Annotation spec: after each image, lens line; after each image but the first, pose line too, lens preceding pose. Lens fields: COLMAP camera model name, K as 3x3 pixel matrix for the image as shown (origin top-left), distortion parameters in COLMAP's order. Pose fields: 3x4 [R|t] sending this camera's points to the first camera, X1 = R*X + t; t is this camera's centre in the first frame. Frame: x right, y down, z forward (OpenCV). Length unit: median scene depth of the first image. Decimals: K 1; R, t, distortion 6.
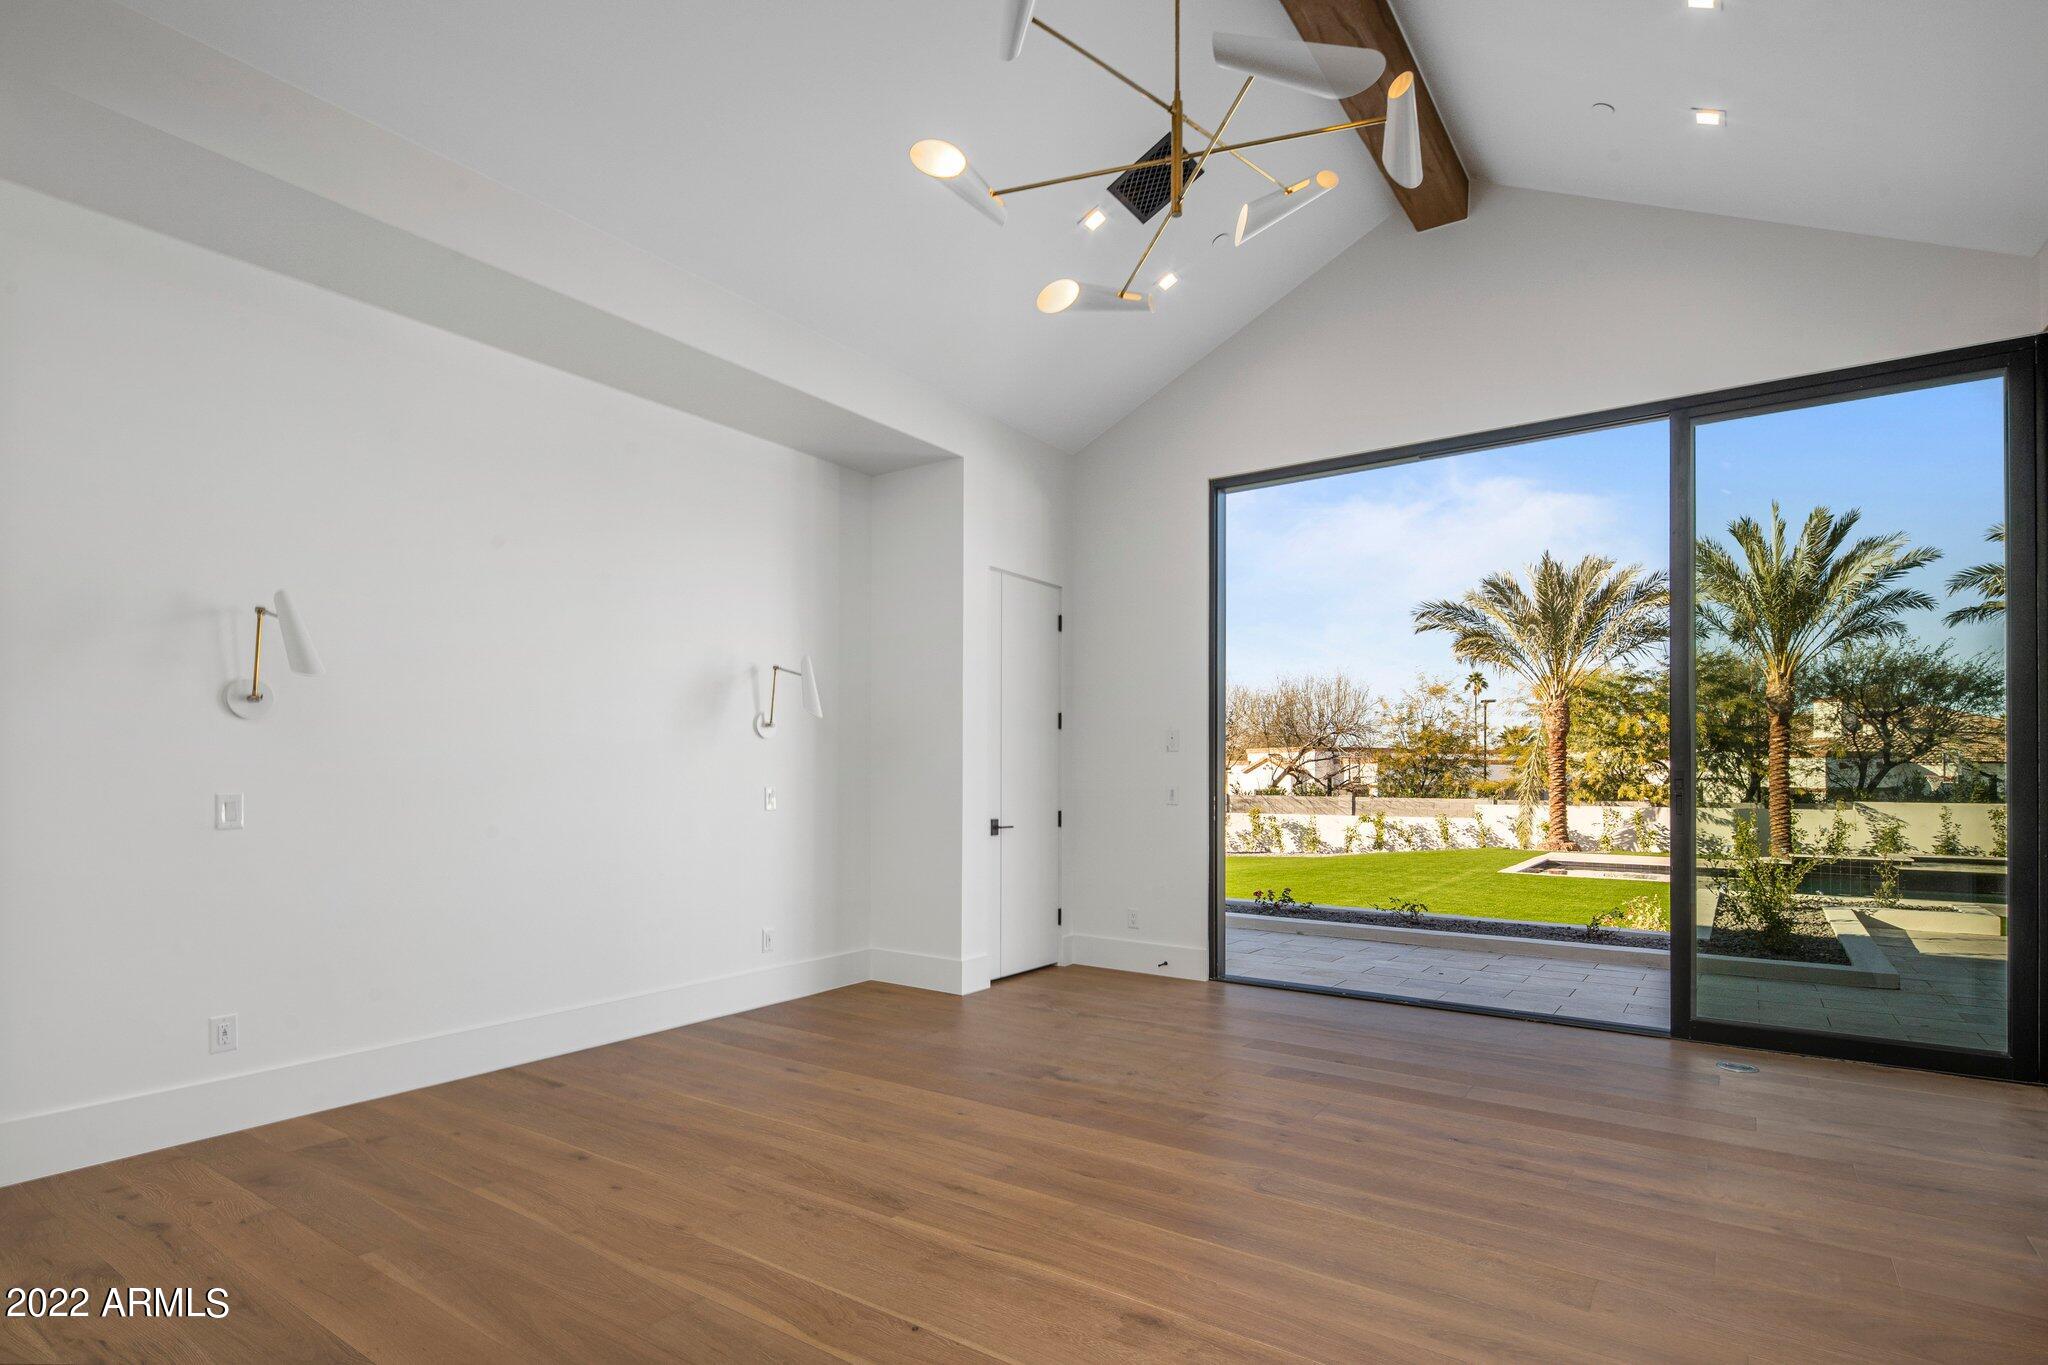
lens RADIAL K [[1020.2, 0, 1025.7], [0, 1020.2, 768.5], [0, 0, 1]] dist [-0.001342, -0.000303]
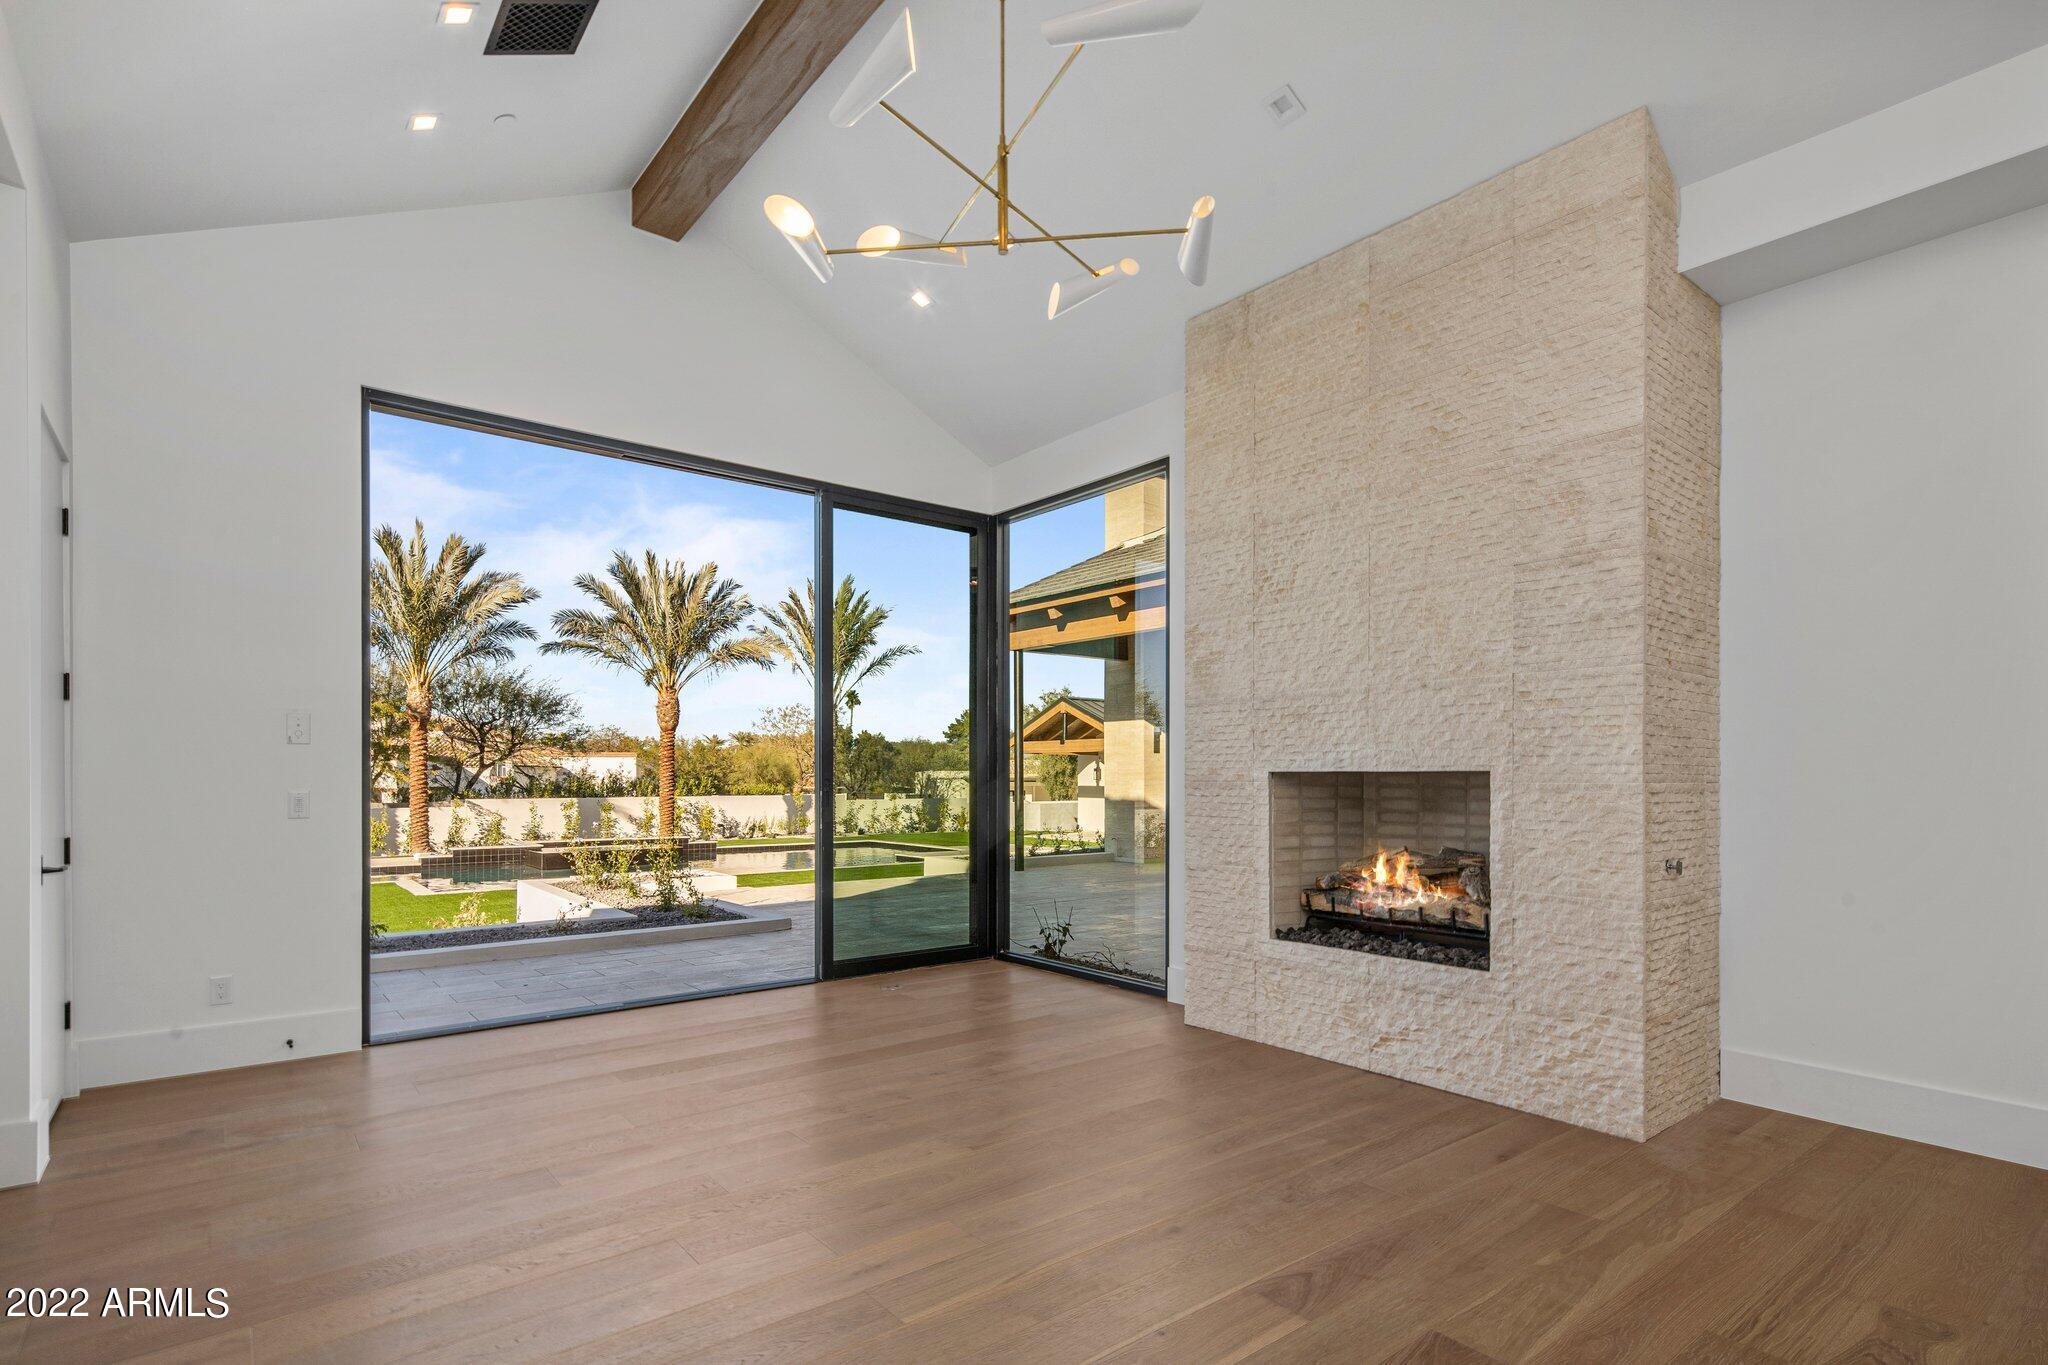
lens RADIAL K [[1020.2, 0, 1025.7], [0, 1020.2, 768.5], [0, 0, 1]] dist [-0.001342, -0.000303]
pose [[0.291598, 0.000173, 0.956541, -0.107078], [0.001481, 0.999999, -0.000632, -0.000366], [-0.956540, 0.001601, 0.291597, 0.078978]]
